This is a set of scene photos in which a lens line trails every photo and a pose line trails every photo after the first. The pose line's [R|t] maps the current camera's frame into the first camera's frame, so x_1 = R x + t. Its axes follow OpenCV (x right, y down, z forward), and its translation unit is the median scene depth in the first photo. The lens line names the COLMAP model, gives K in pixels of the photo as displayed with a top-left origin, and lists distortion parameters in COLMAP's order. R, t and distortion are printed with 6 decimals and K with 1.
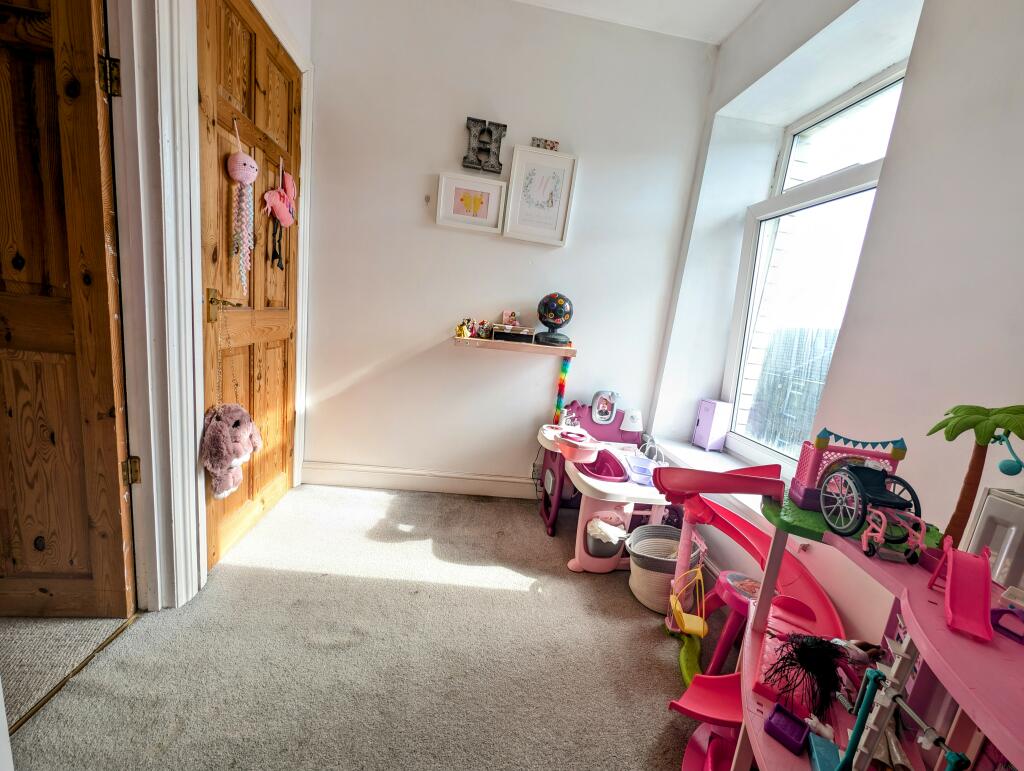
lens RADIAL K [[389.7, 0, 512.8], [0, 389.7, 387.6], [0, 0, 1]] dist [0.011424, -0.002530]
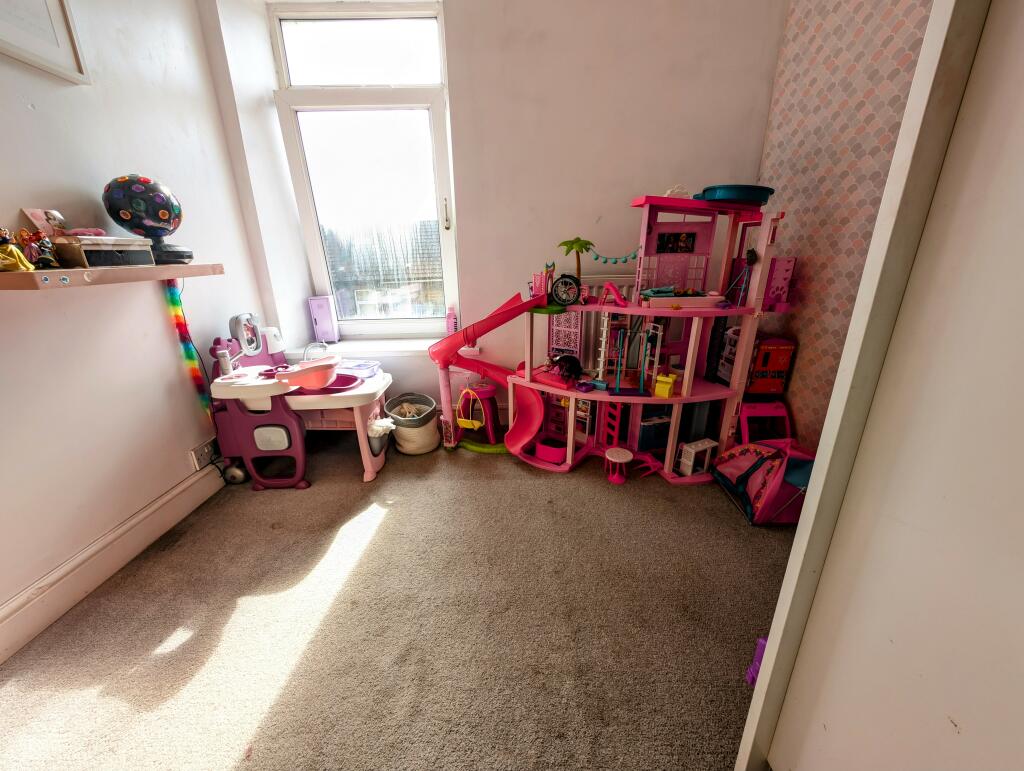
lens RADIAL K [[389.7, 0, 512.8], [0, 389.7, 387.6], [0, 0, 1]] dist [0.011424, -0.002530]
pose [[0.070660, -0.427244, 0.901371, -0.542081], [0.201039, 0.891187, 0.406657, -0.077279], [-0.977031, 0.152477, 0.148864, 0.378053]]
